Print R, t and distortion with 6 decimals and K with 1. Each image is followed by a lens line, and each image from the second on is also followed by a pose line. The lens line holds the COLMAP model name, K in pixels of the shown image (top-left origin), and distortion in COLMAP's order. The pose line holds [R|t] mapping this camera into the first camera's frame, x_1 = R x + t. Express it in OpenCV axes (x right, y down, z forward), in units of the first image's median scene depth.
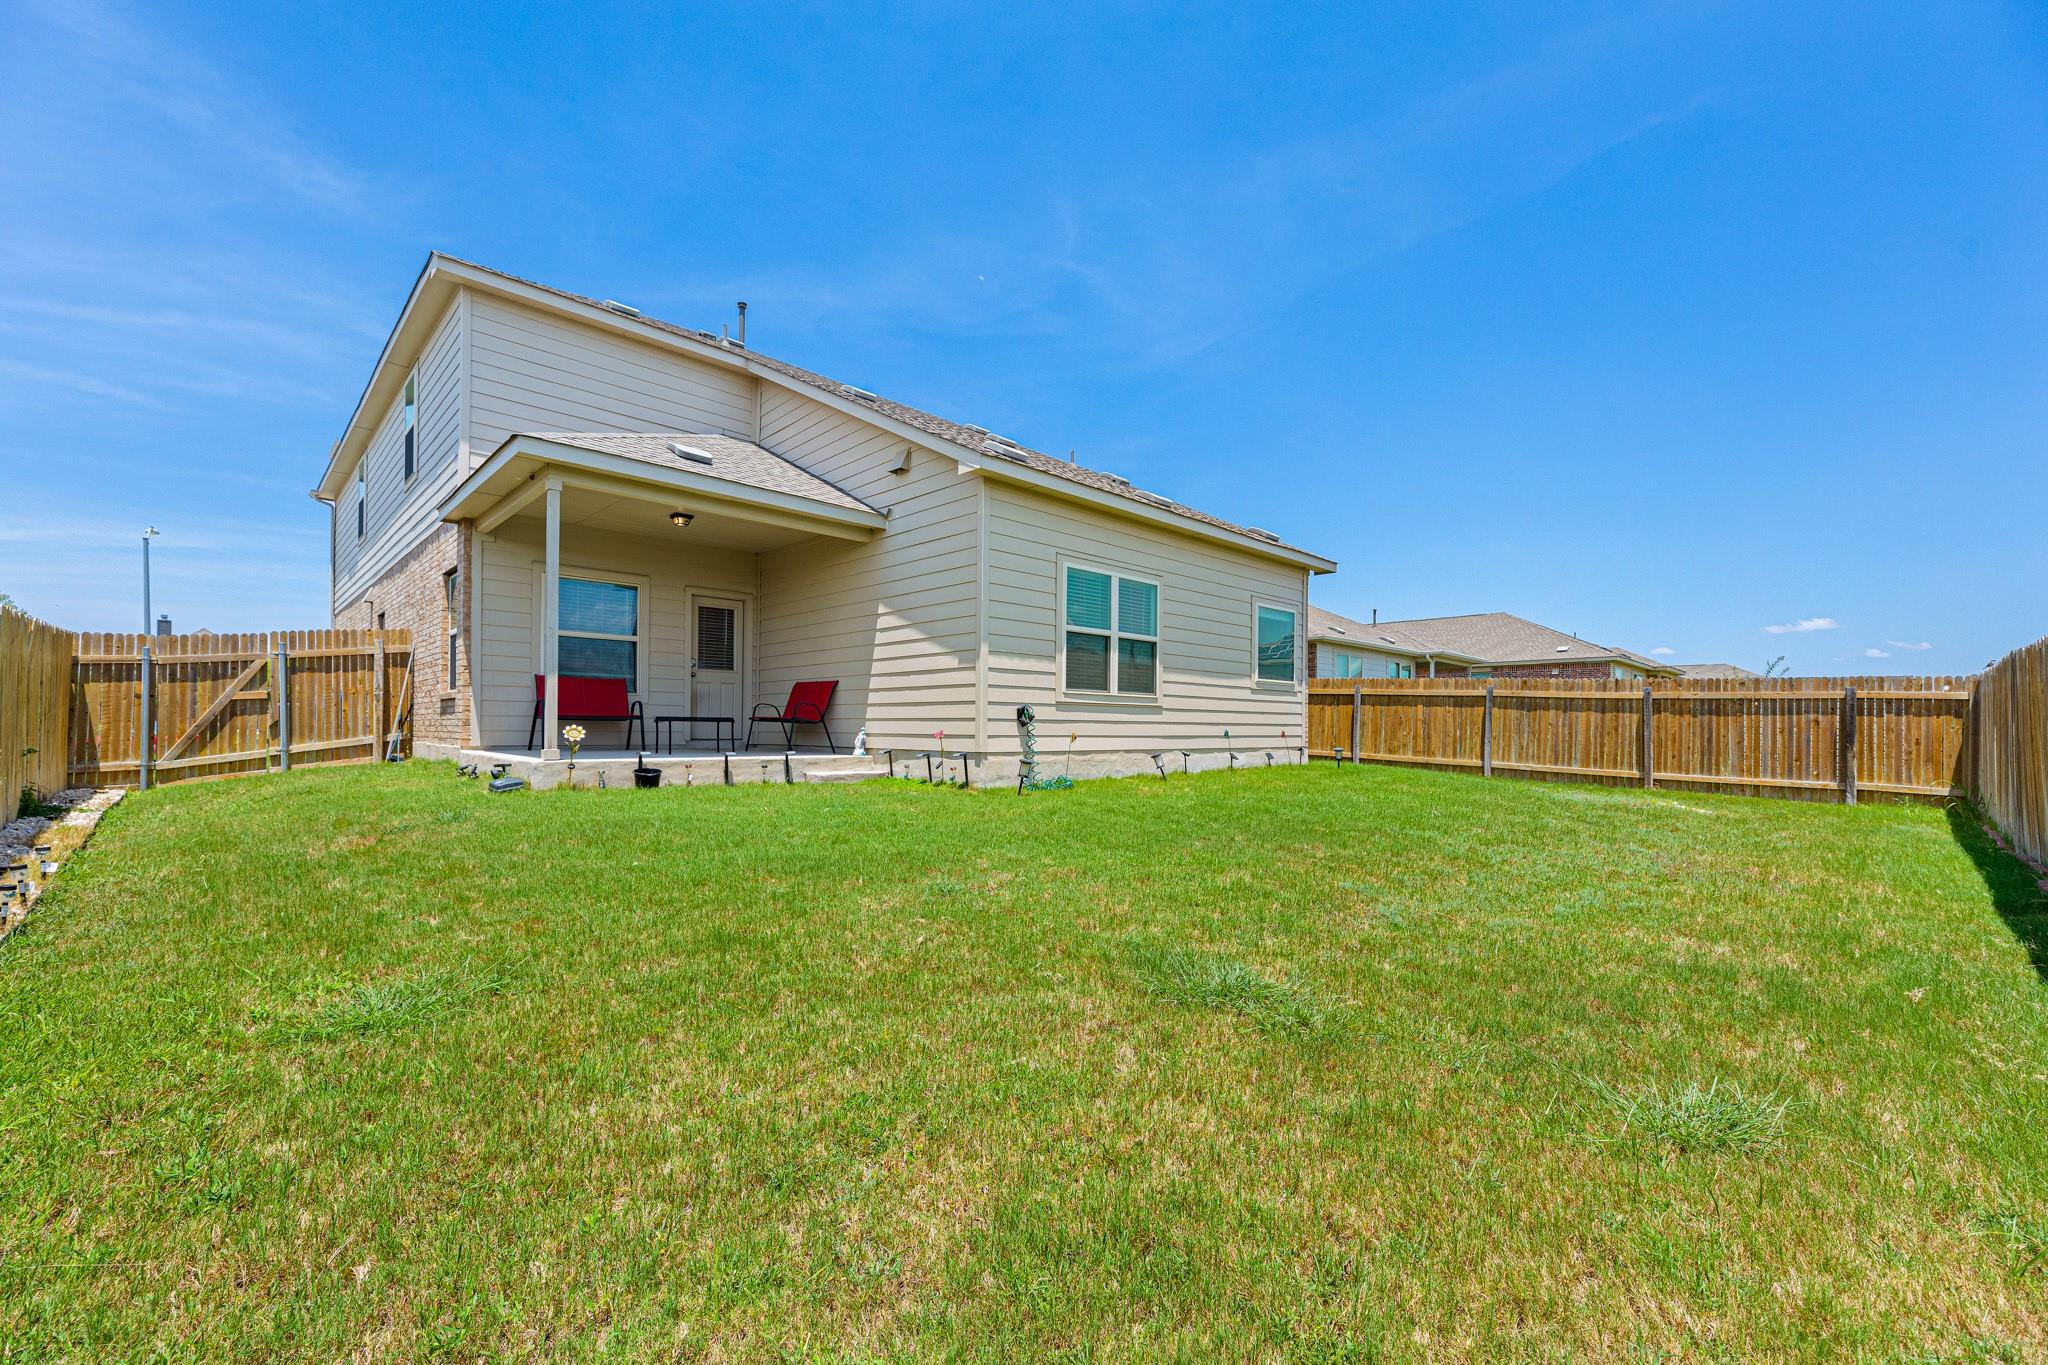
lens RADIAL K [[839.5, 0, 1040.6], [0, 839.5, 716.9], [0, 0, 1]] dist [-0.001389, -0.000120]
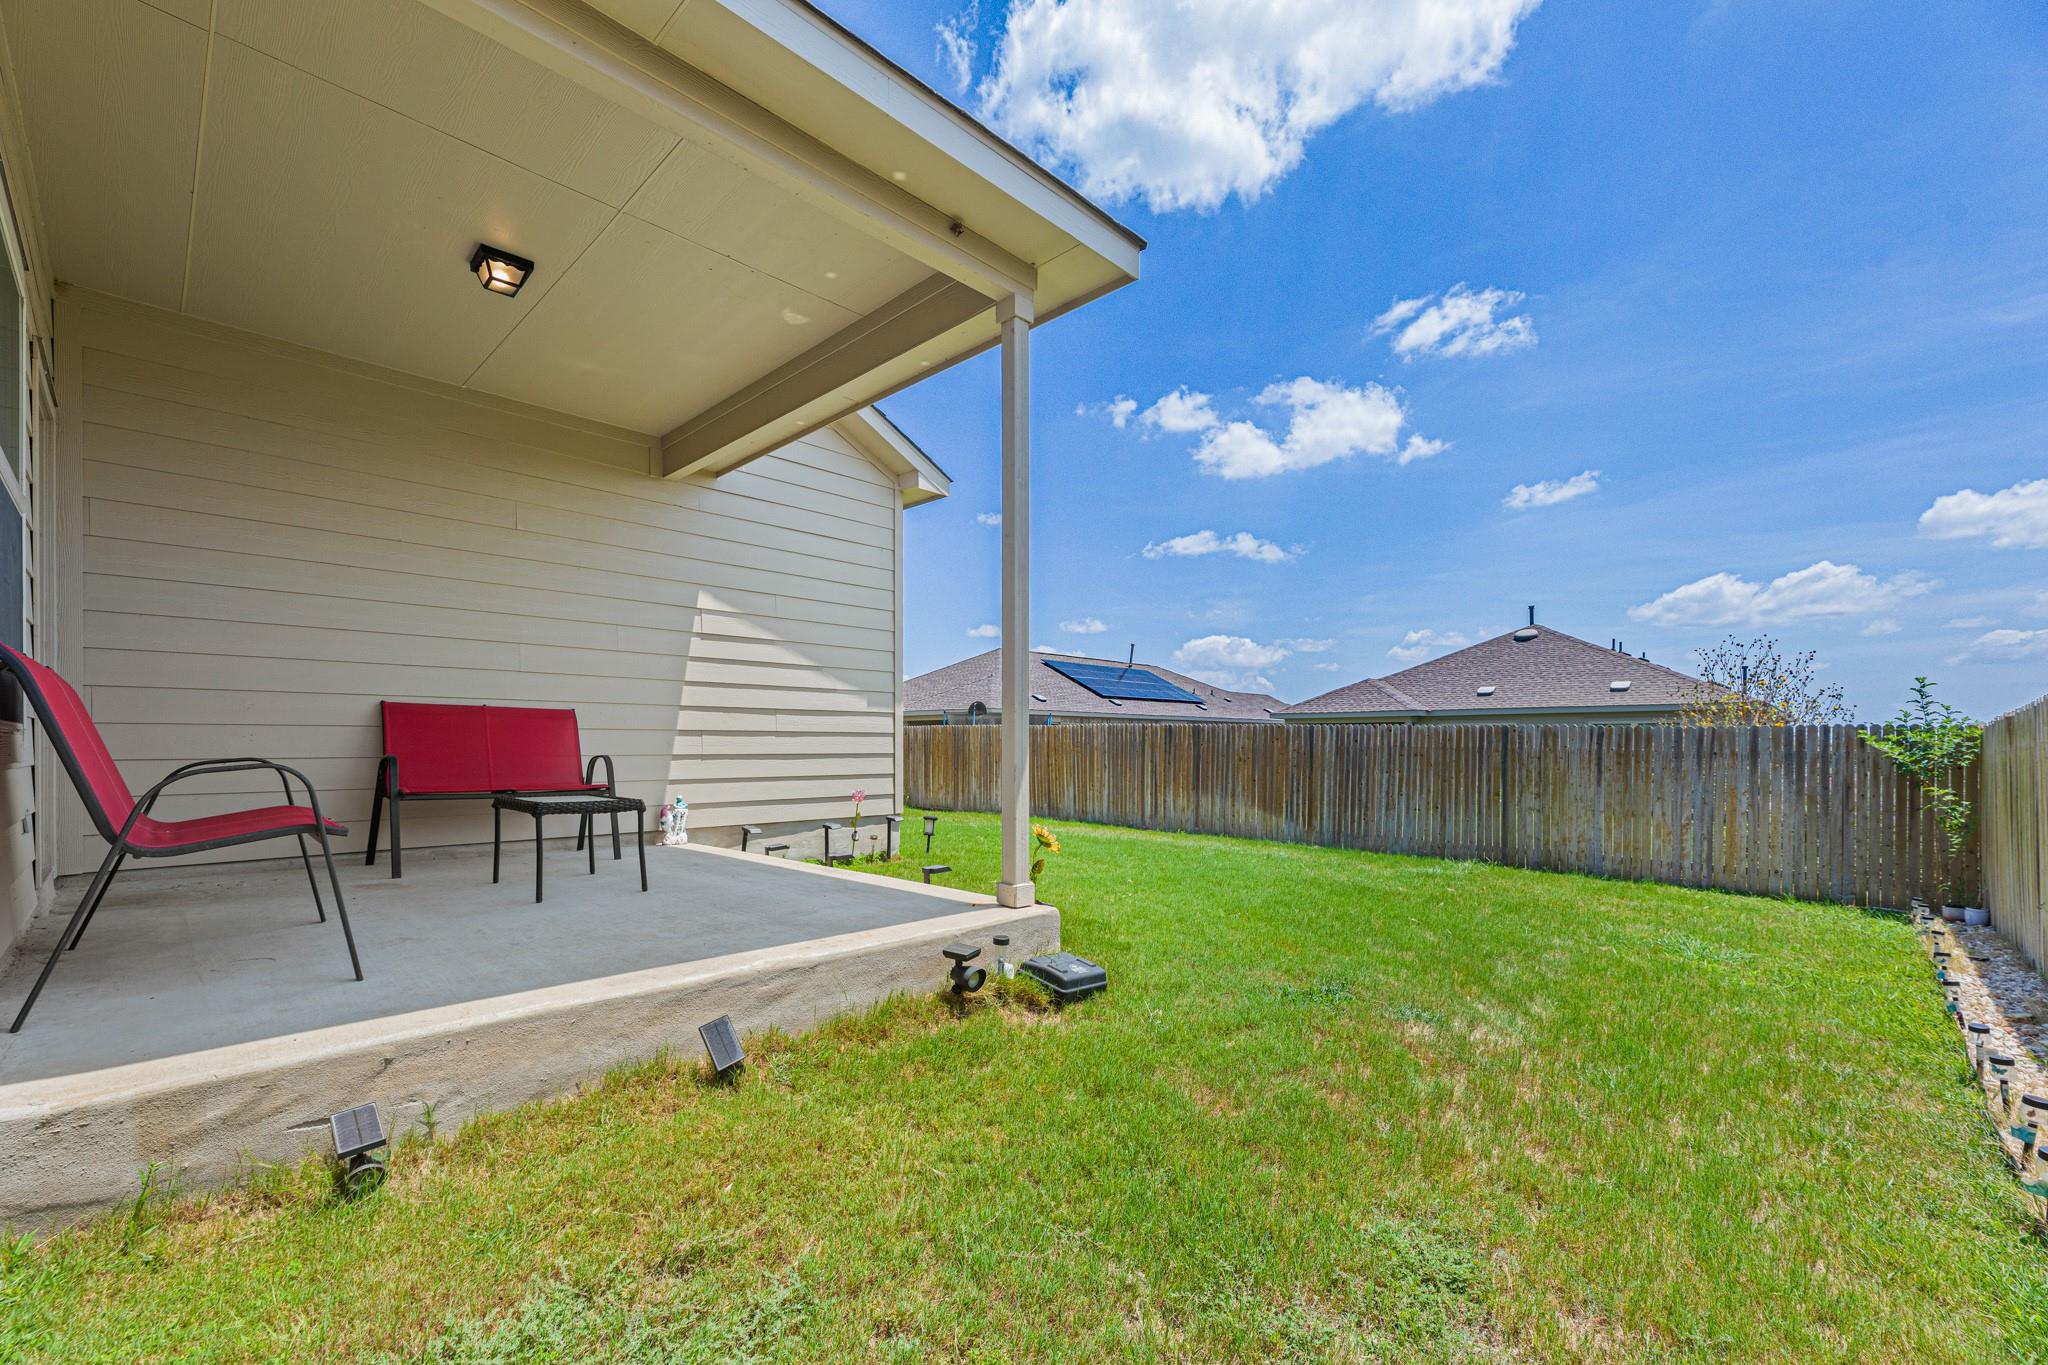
lens RADIAL K [[856.3, 0, 1022.8], [0, 856.3, 760.0], [0, 0, 1]] dist [-0.000165, 0.000067]
pose [[-0.018532, -0.012287, 0.999753, -0.808632], [-0.004968, 0.999913, 0.012197, -0.020146], [-0.999816, -0.004741, -0.018591, 0.758715]]
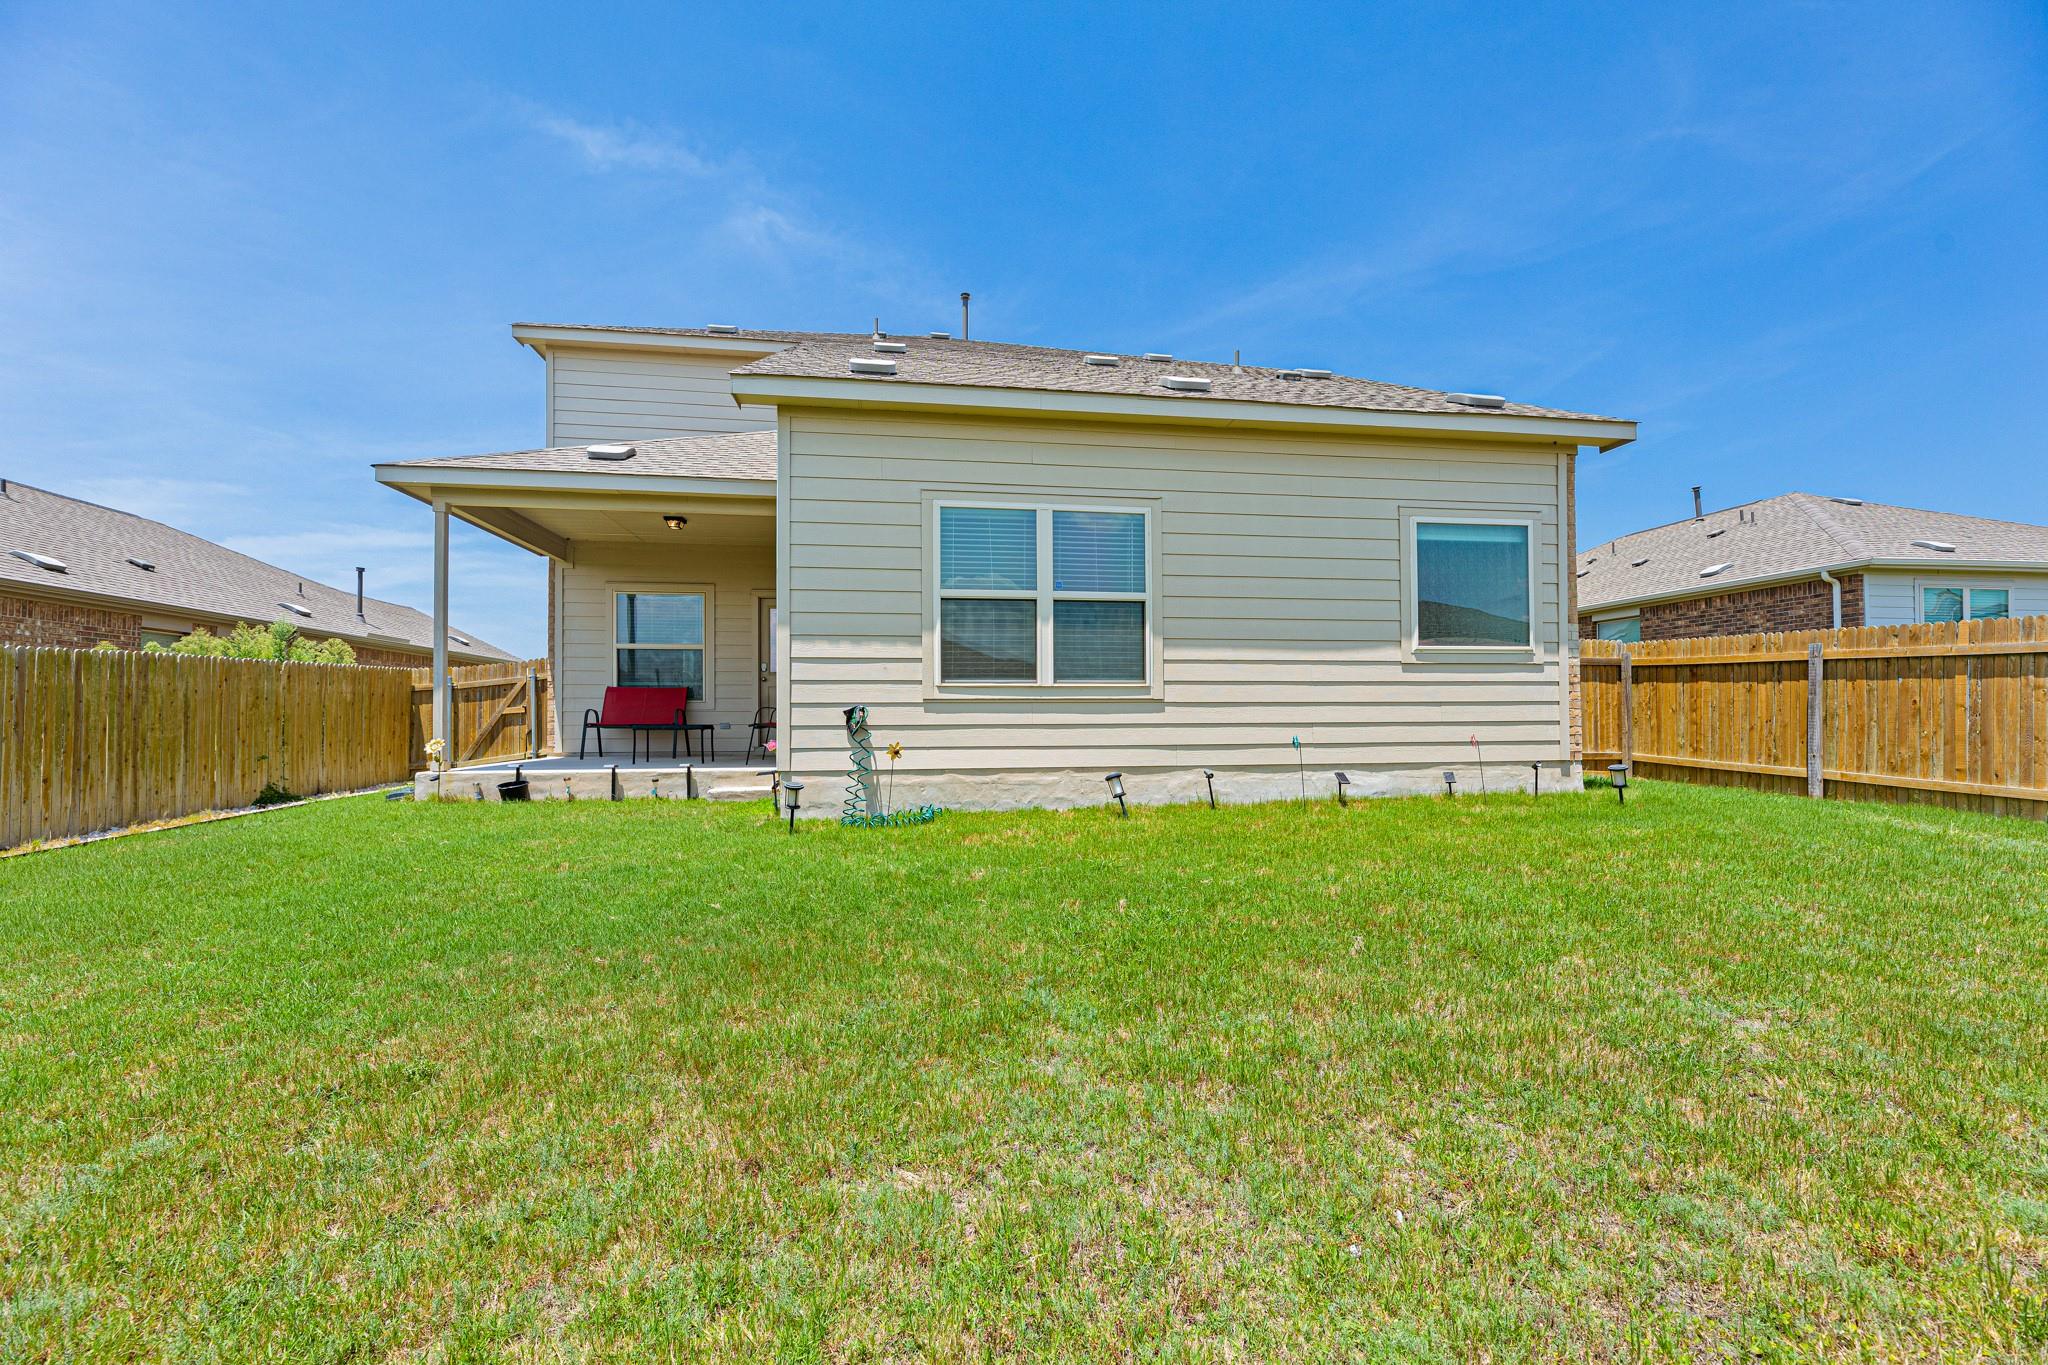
lens RADIAL K [[831.9, 0, 1027.1], [0, 831.9, 691.8], [0, 0, 1]] dist [-0.000909, 0.000150]
pose [[0.810043, -0.032635, -0.585461, 0.461401], [0.020133, 0.999409, -0.027854, -0.002929], [0.586024, 0.010776, 0.810222, 0.449187]]
